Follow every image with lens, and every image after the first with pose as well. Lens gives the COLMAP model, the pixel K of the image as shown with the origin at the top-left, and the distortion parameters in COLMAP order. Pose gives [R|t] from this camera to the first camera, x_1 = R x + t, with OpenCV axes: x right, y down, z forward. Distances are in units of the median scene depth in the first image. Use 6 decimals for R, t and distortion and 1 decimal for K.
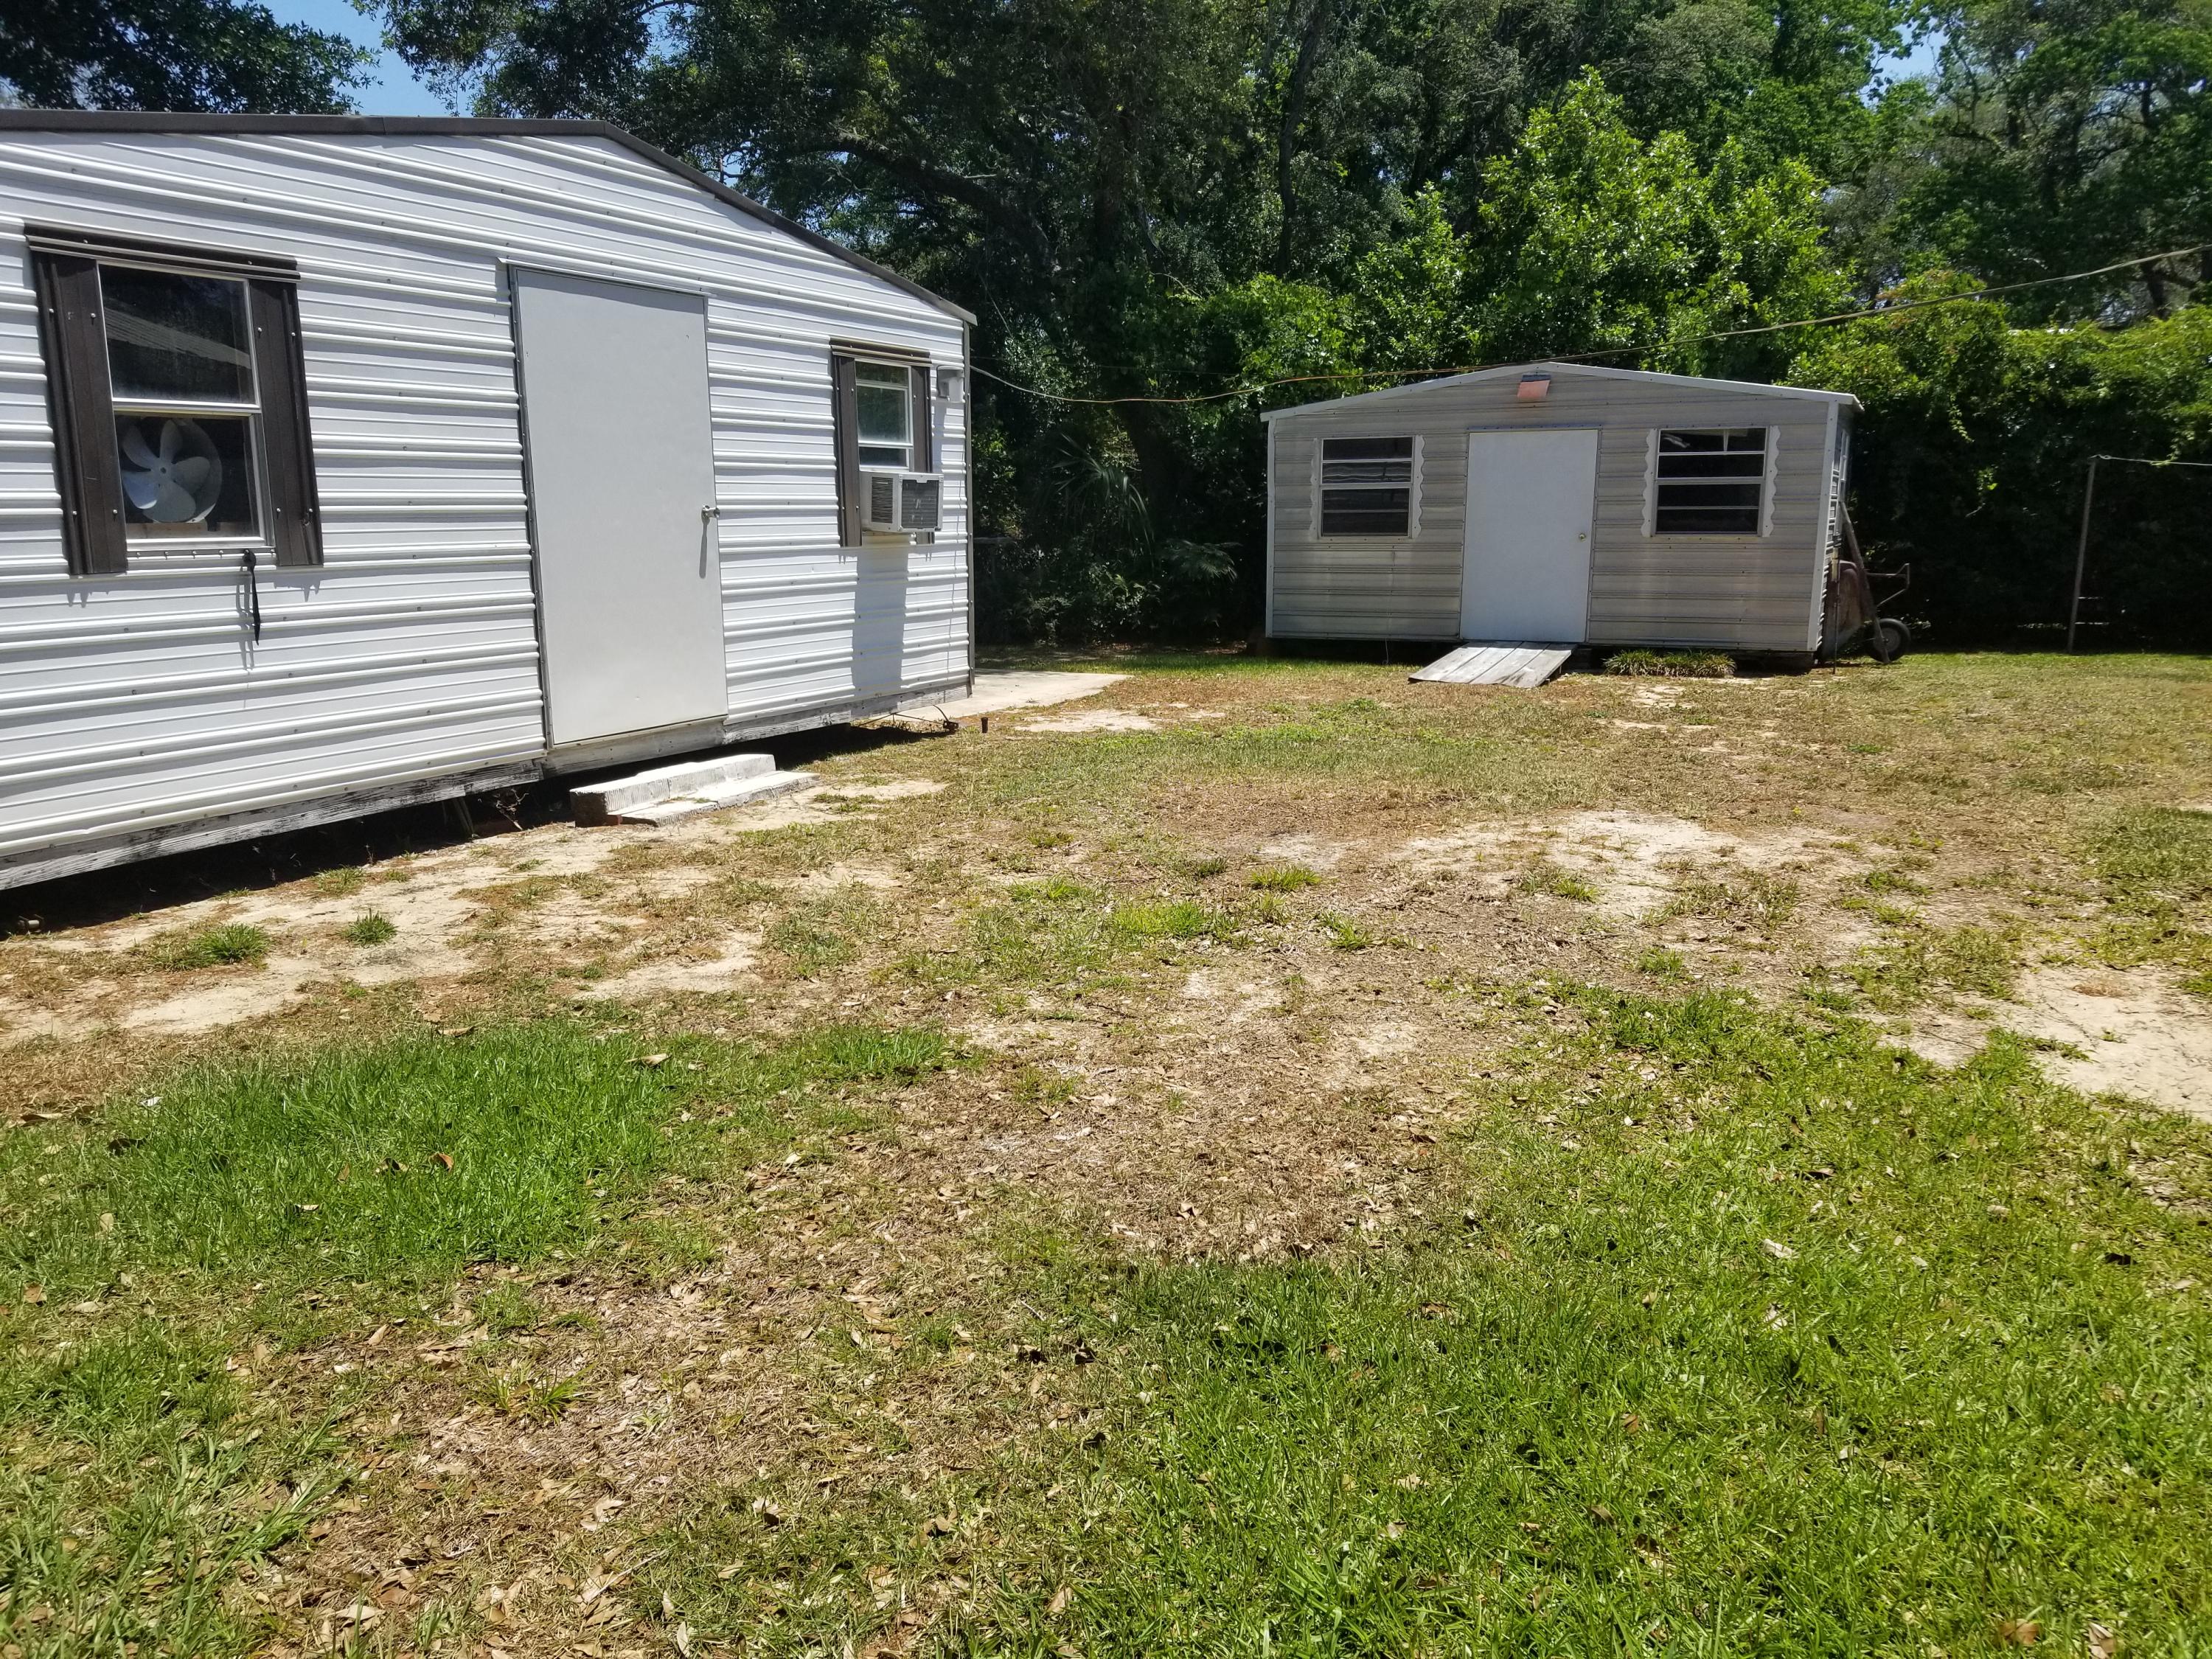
lens RADIAL K [[1705.8, 0, 1106.0], [0, 1705.8, 829.5], [0, 0, 1]] dist [0.130199, -0.194082]
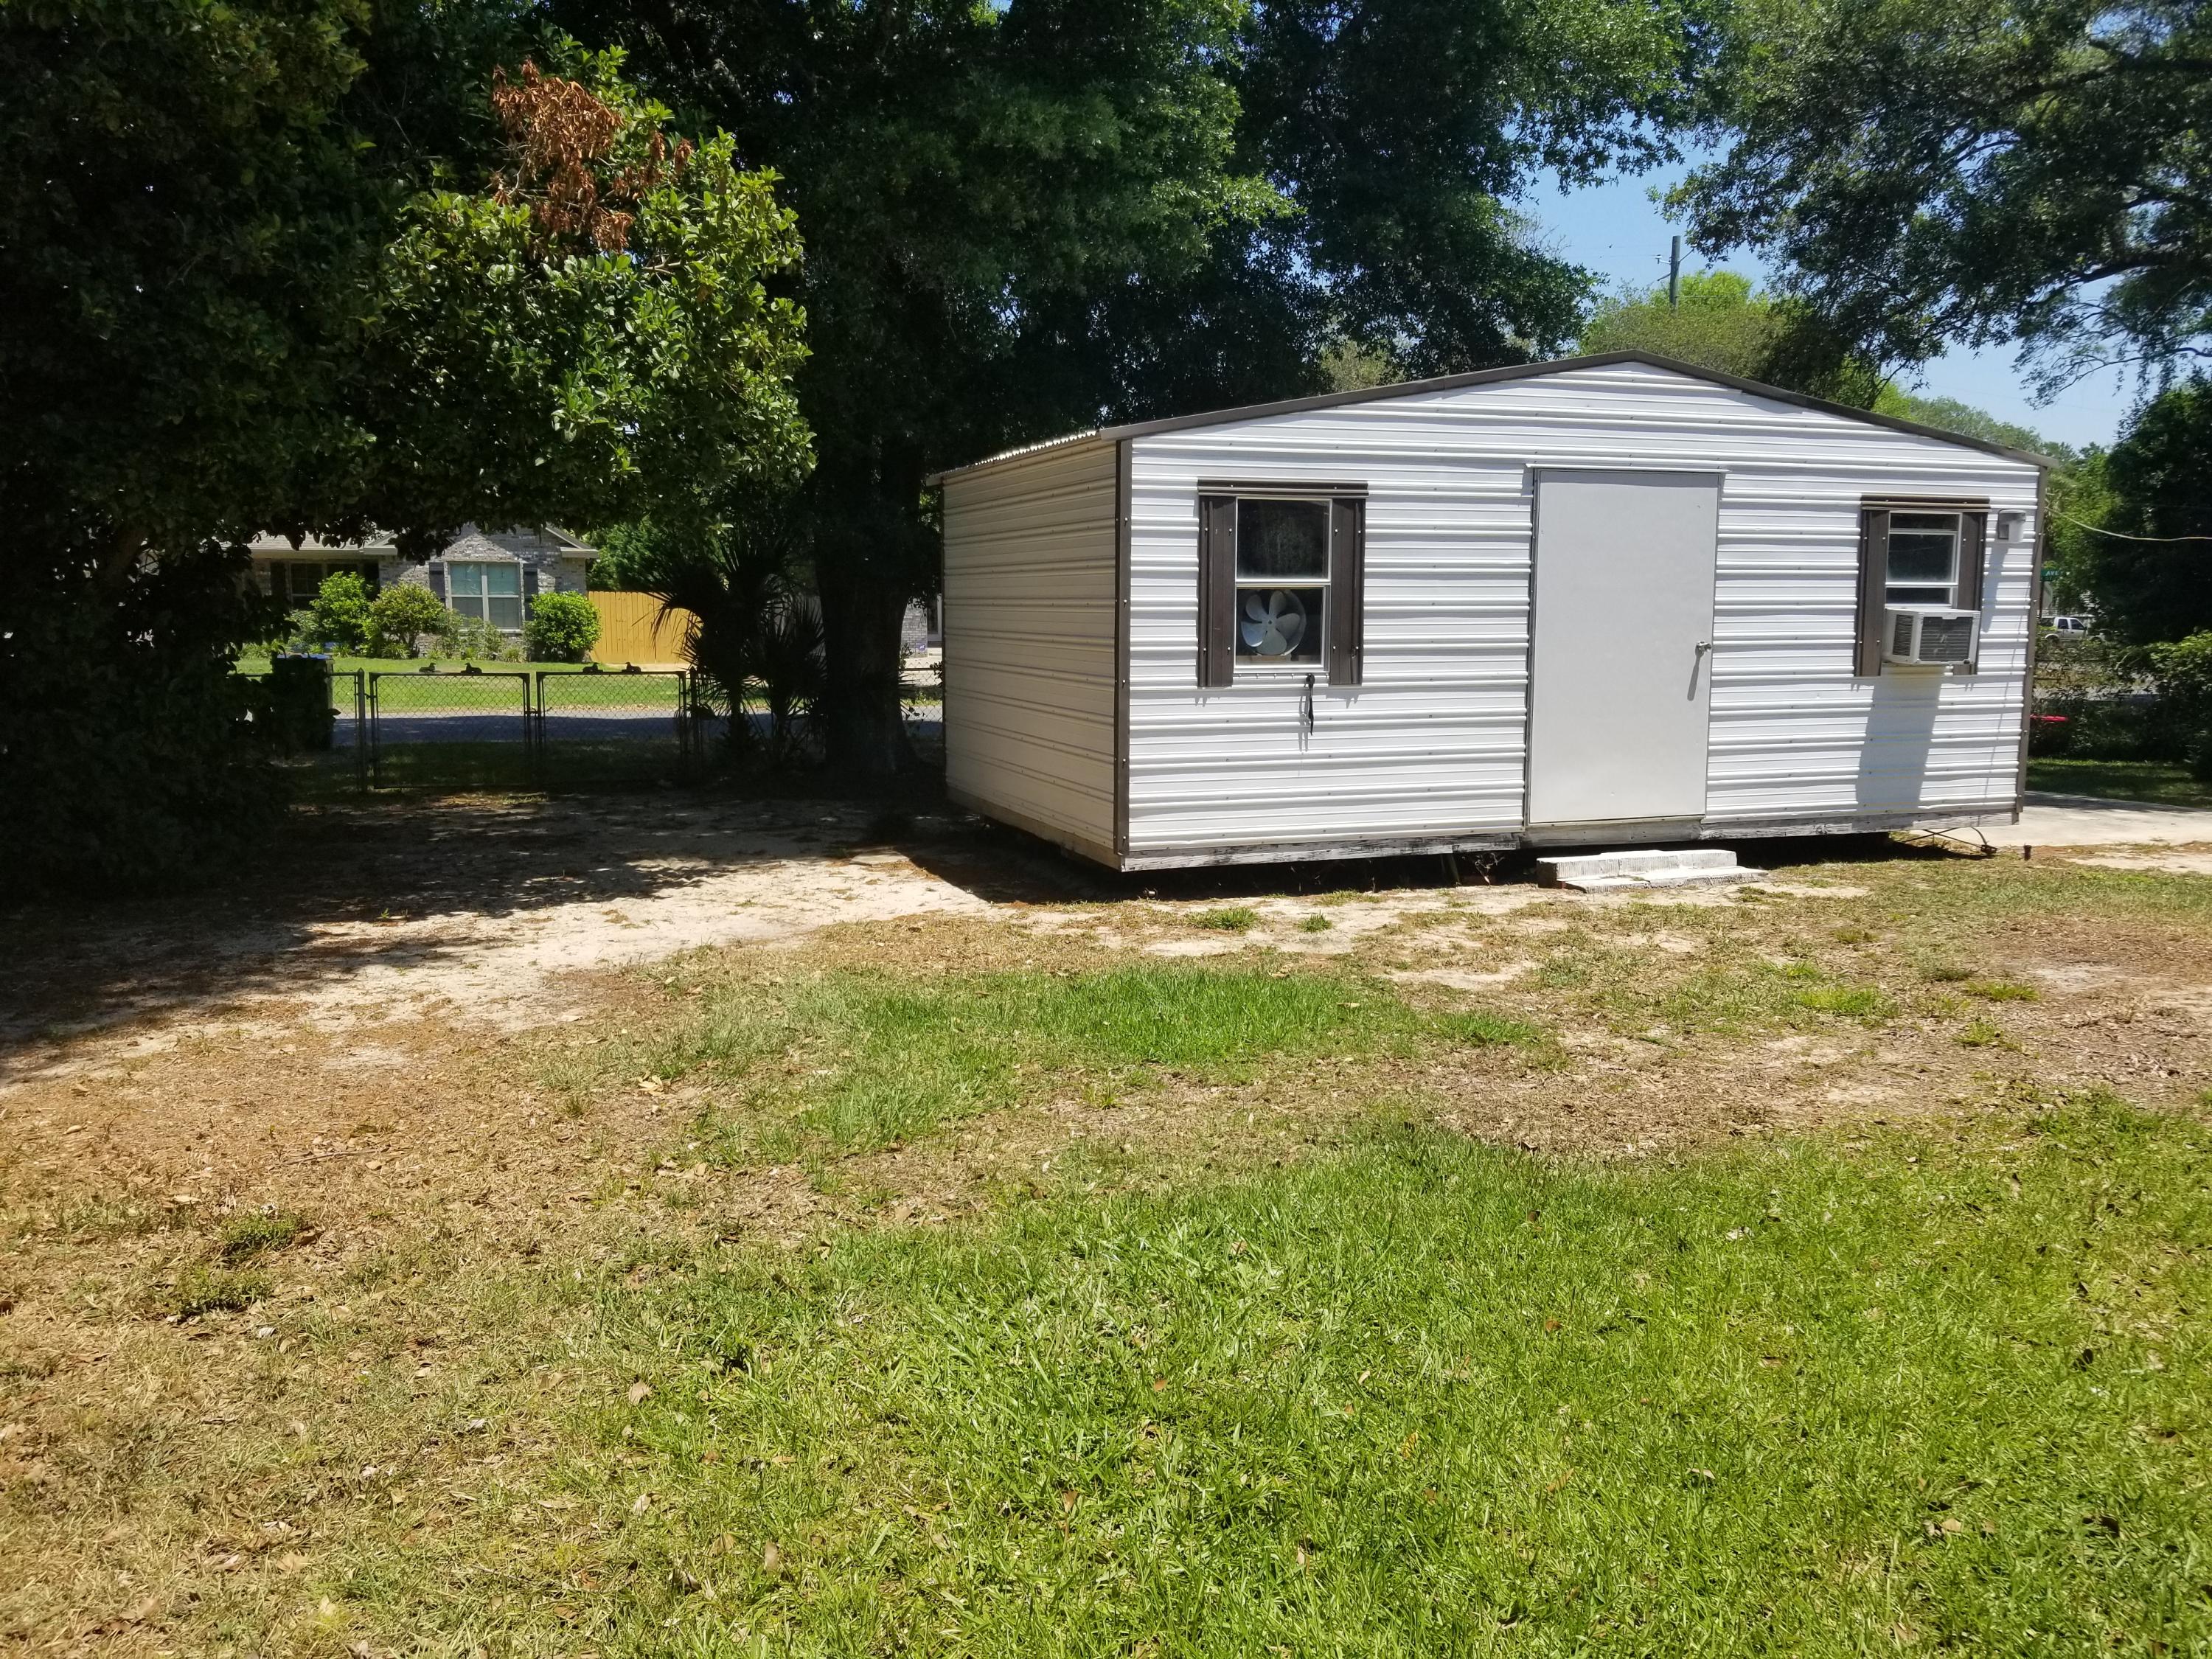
lens RADIAL K [[1722.8, 0, 1100.4], [0, 1722.8, 842.3], [0, 0, 1]] dist [0.004952, -0.070785]
pose [[0.714248, 0.095236, -0.693383, 0.357713], [-0.133106, 0.991101, -0.000983, 0.010016], [0.687119, 0.092995, 0.720569, -0.165077]]
